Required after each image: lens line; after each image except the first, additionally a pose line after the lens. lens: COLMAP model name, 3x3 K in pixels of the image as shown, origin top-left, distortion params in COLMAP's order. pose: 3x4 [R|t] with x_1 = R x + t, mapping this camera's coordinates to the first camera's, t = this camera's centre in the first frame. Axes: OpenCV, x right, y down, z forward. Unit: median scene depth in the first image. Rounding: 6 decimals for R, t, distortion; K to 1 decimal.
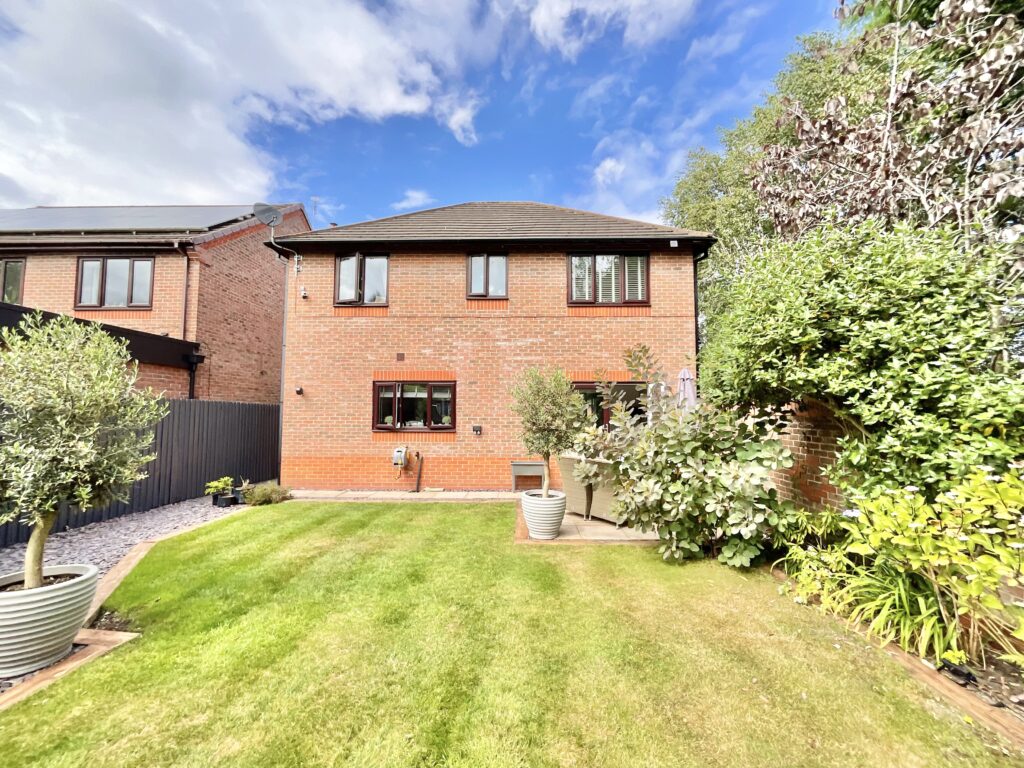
lens RADIAL K [[416.6, 0, 512.2], [0, 416.6, 384.0], [0, 0, 1]] dist [0.003976, 0.000099]
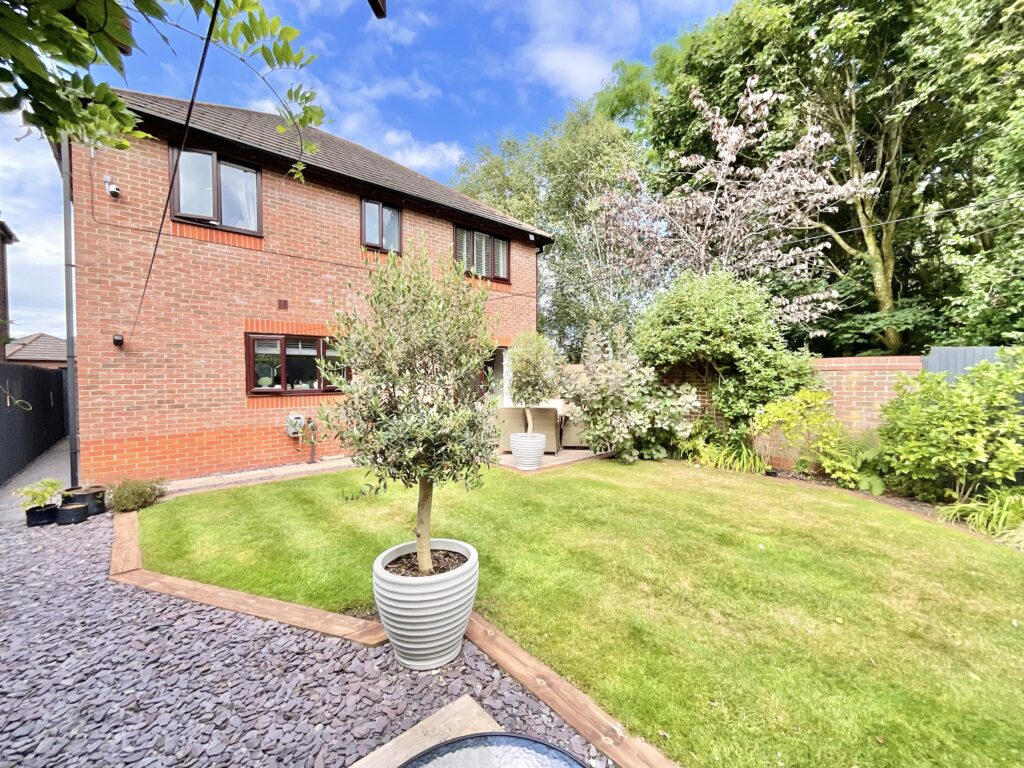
lens RADIAL K [[416.6, 0, 512.2], [0, 416.6, 382.4], [0, 0, 1]] dist [0.003976, 0.000099]
pose [[0.729289, -0.021985, 0.683853, -0.502819], [-0.039044, 0.996518, 0.073675, 0.009534], [-0.683091, -0.080431, 0.725891, 0.087326]]
